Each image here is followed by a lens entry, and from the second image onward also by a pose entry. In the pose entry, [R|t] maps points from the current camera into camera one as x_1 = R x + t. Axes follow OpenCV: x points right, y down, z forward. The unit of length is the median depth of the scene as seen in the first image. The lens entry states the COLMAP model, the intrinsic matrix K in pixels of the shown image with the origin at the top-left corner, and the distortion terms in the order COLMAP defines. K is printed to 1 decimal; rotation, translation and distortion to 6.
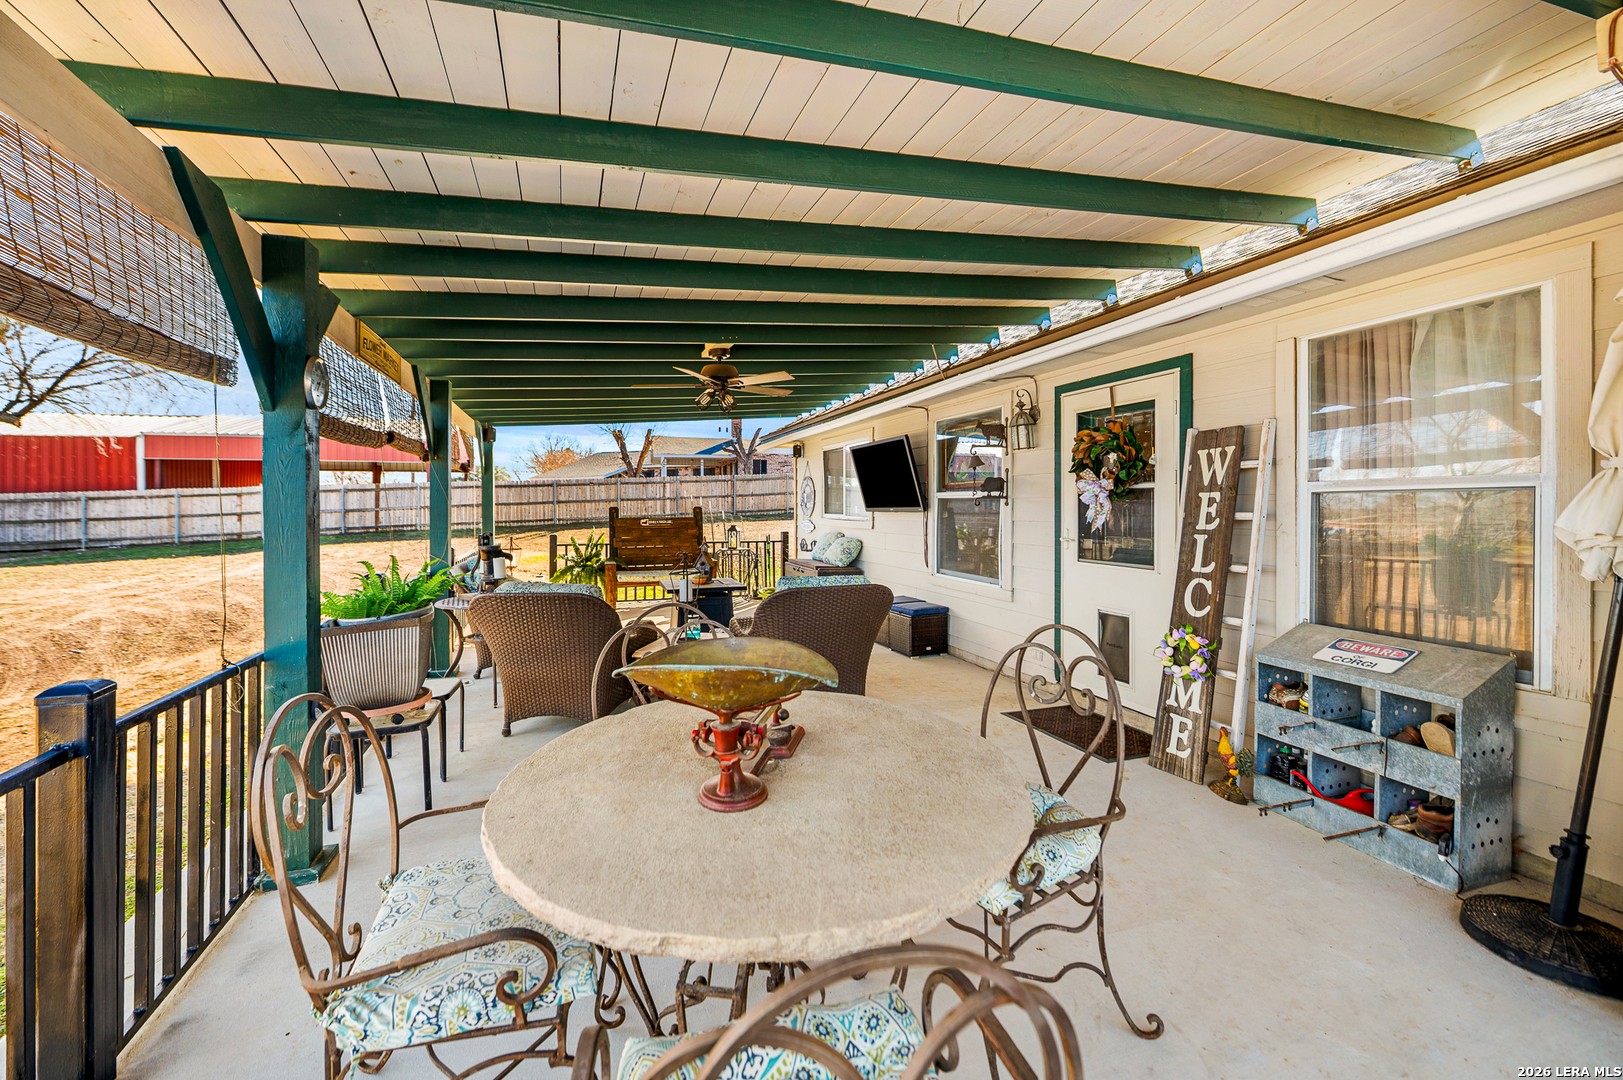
lens RADIAL K [[663.4, 0, 796.1], [0, 663.4, 503.9], [0, 0, 1]] dist [-0.002761, -0.000029]
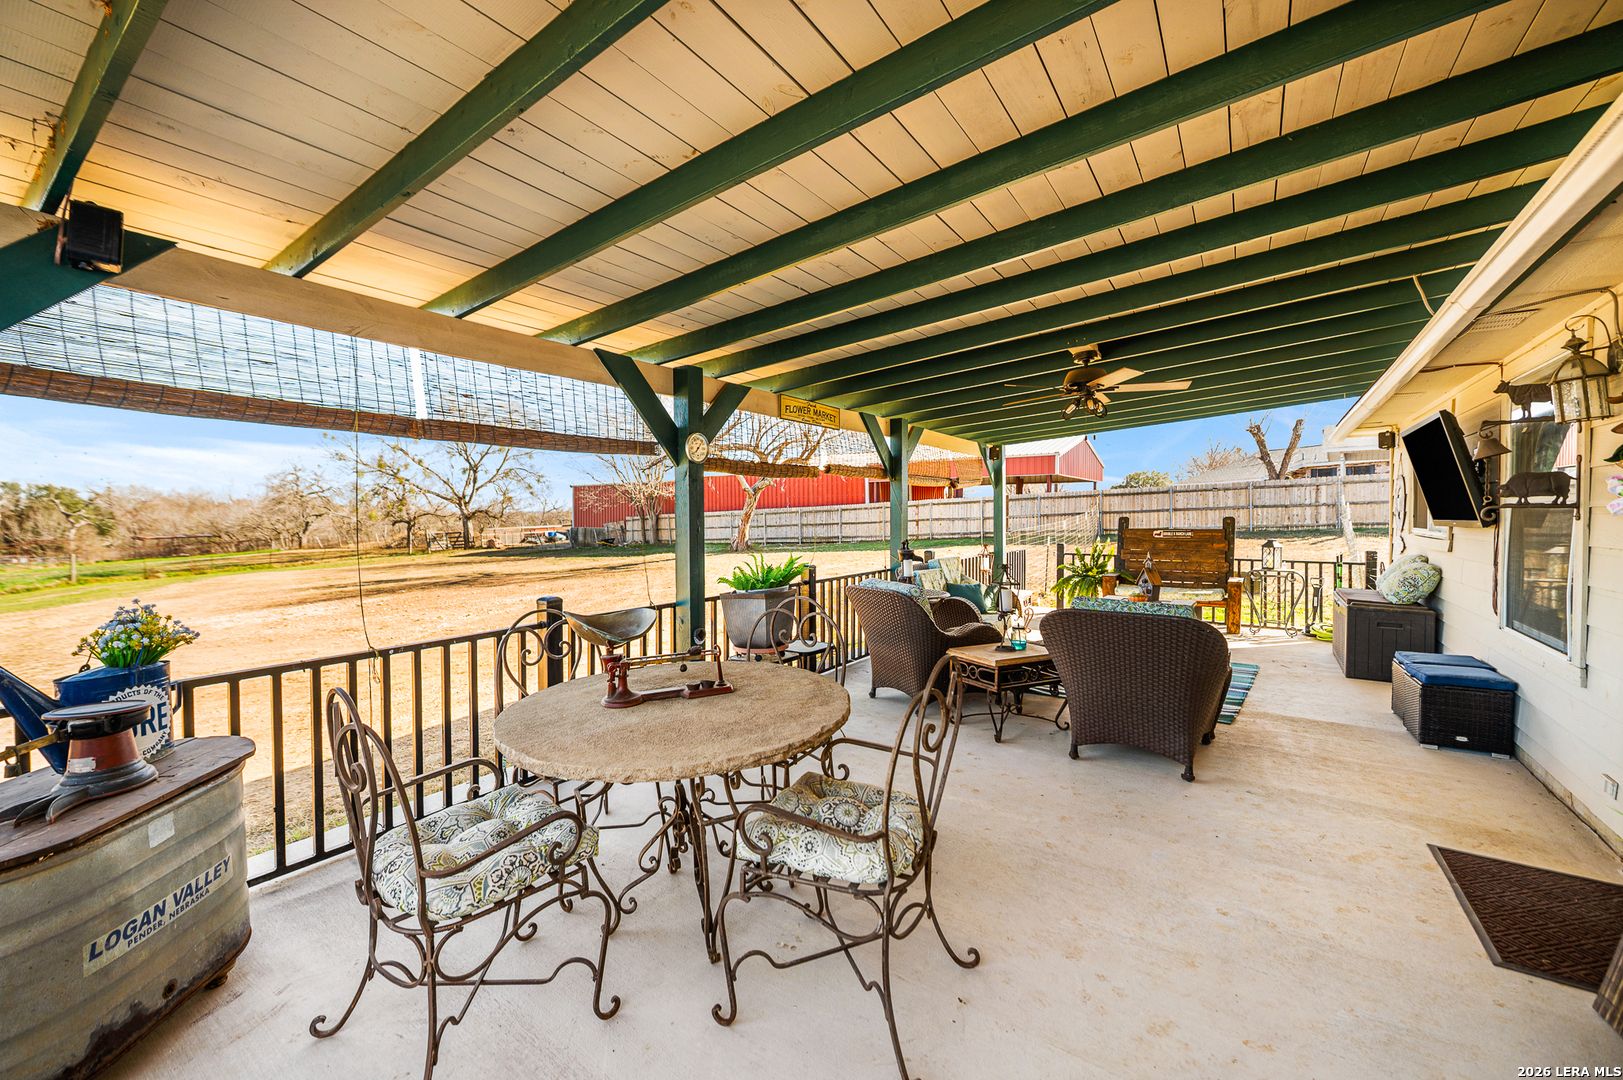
lens RADIAL K [[663.4, 0, 810.2], [0, 663.4, 540.2], [0, 0, 1]] dist [-0.002761, -0.000029]
pose [[0.561892, 0.031964, -0.826593, 0.256862], [0.005865, 0.999074, 0.042621, -0.005632], [0.827190, -0.028797, 0.561184, 0.083215]]
